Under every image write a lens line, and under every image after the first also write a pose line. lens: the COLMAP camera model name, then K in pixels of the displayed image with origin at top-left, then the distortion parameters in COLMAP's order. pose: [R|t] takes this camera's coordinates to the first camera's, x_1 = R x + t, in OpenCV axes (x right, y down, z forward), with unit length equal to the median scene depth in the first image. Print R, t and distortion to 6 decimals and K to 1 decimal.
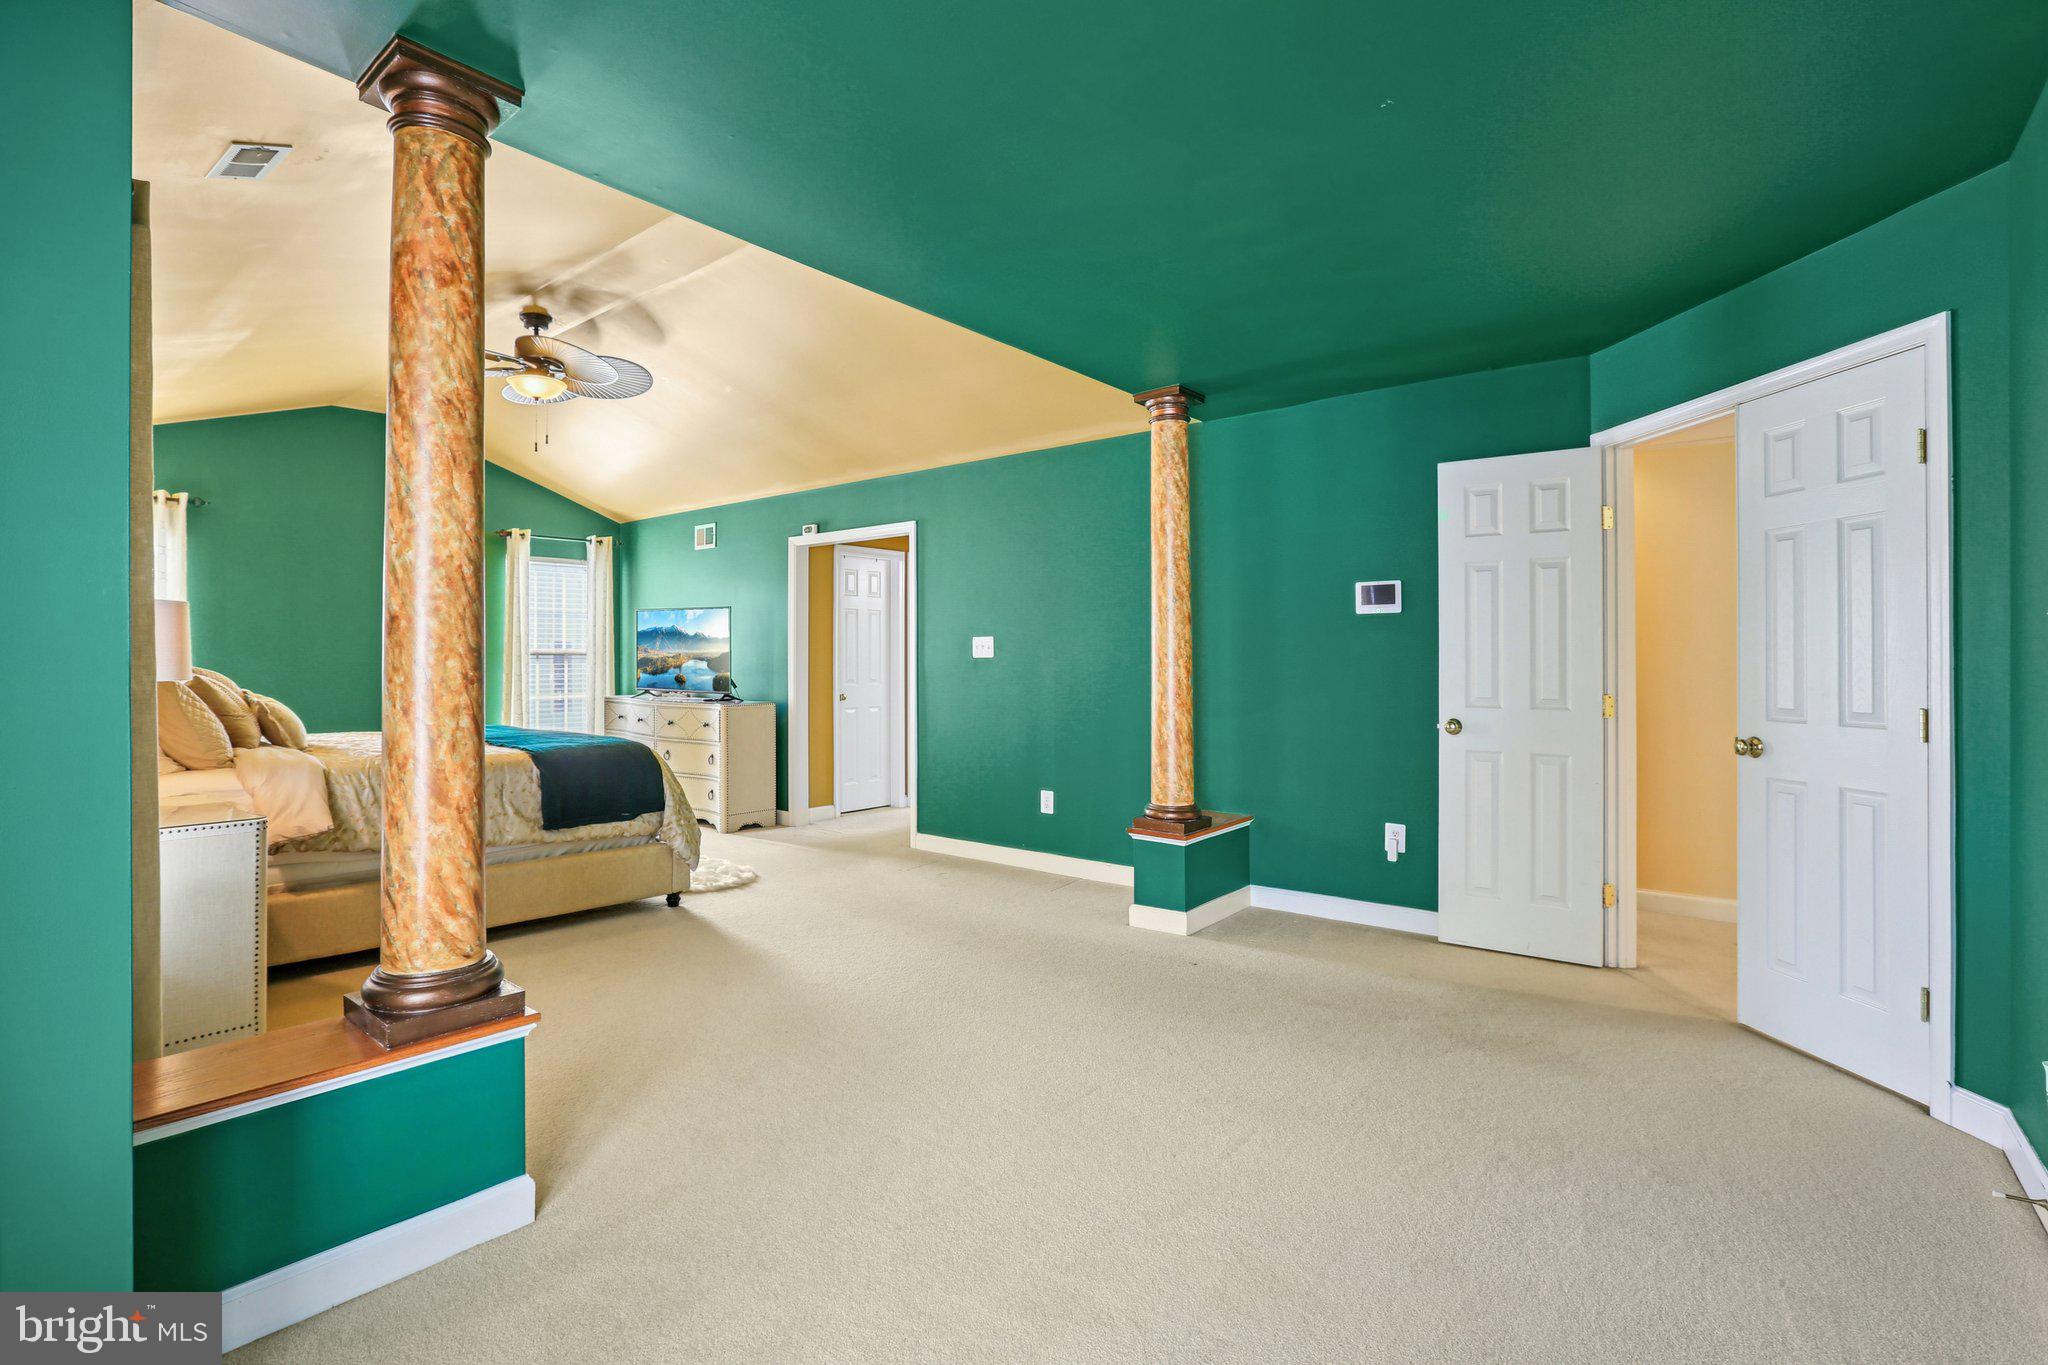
lens RADIAL K [[963.3, 0, 1017.9], [0, 963.3, 679.3], [0, 0, 1]] dist [-0.019623, 0.001191]
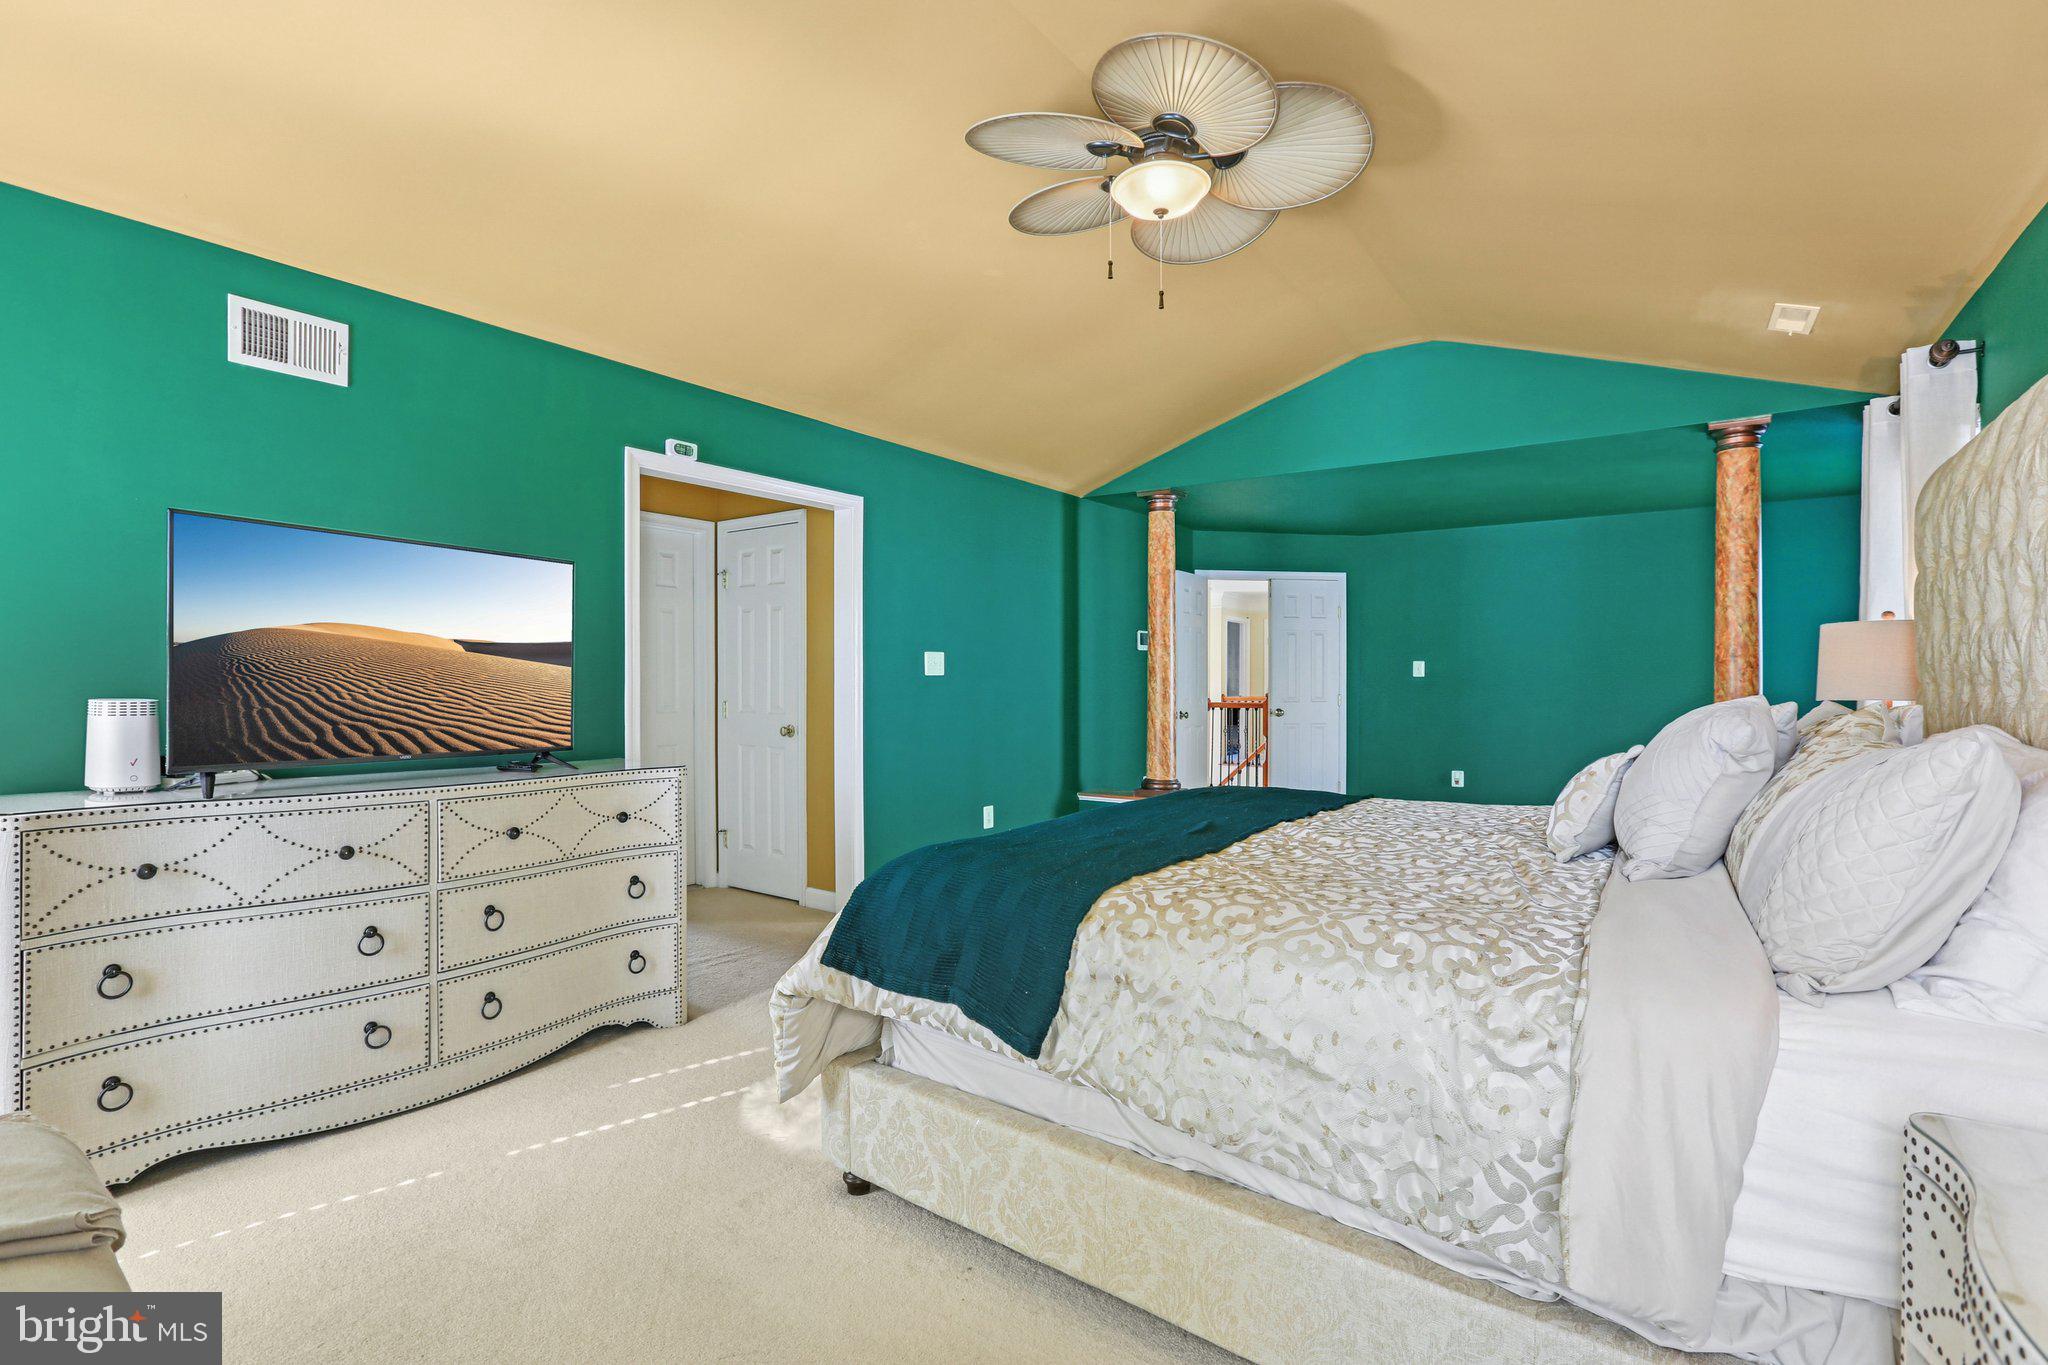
lens RADIAL K [[963.3, 0, 1017.9], [0, 963.3, 679.3], [0, 0, 1]] dist [-0.019623, 0.001191]
pose [[-0.069339, -0.000251, 0.997593, -0.800899], [0.018182, 0.999834, 0.001515, -0.016078], [-0.997427, 0.018243, -0.069323, 0.842605]]
